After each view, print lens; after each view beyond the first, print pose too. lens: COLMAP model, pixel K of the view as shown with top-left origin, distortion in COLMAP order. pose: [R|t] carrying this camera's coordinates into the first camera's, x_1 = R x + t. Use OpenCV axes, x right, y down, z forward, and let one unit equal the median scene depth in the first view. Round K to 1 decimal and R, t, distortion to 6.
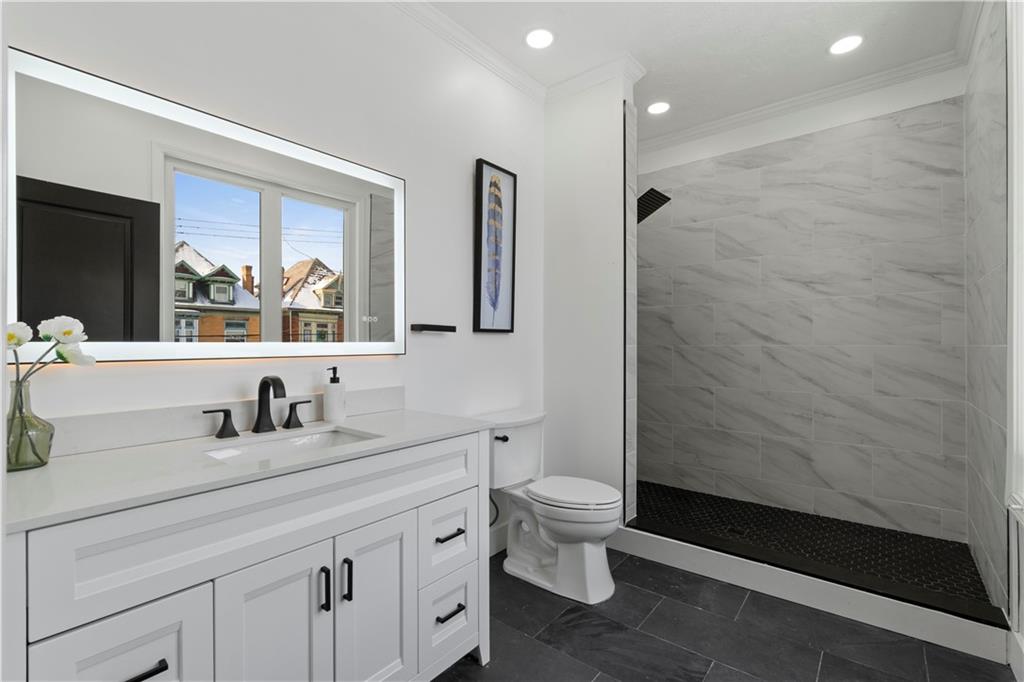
lens RADIAL K [[451.7, 0, 511.7], [0, 451.7, 340.8], [0, 0, 1]] dist [0.000297, 0.000386]
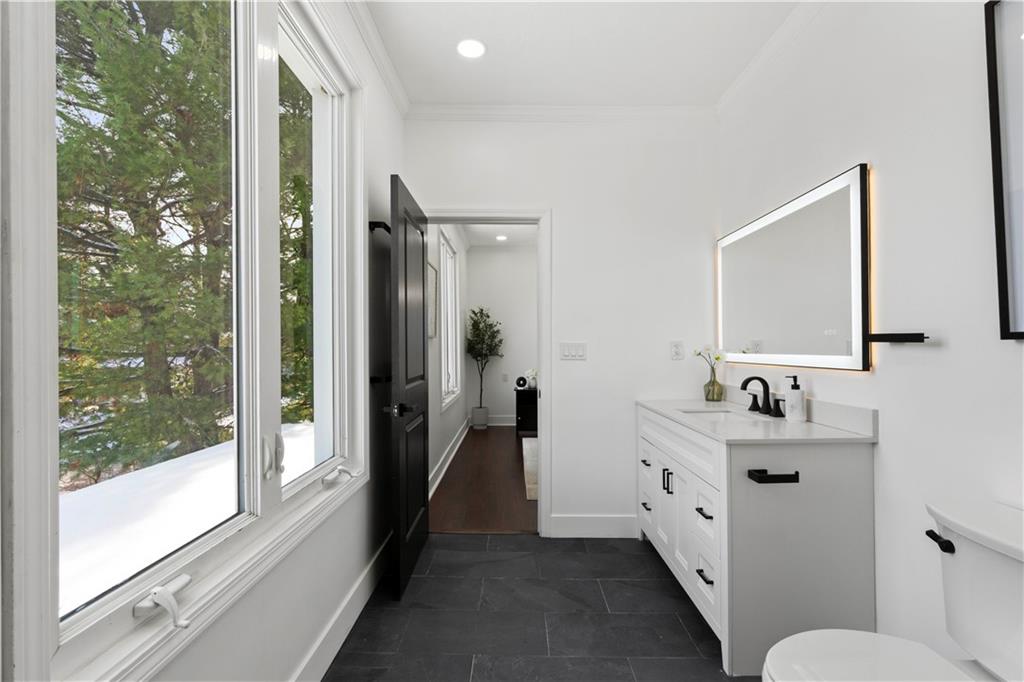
lens RADIAL K [[451.7, 0, 512.1], [0, 451.7, 345.9], [0, 0, 1]] dist [0.000297, 0.000386]
pose [[-0.789925, -0.000126, -0.613204, 0.924158], [0.004858, 0.999967, -0.006463, -0.017089], [0.613185, -0.008084, -0.789898, 1.474029]]
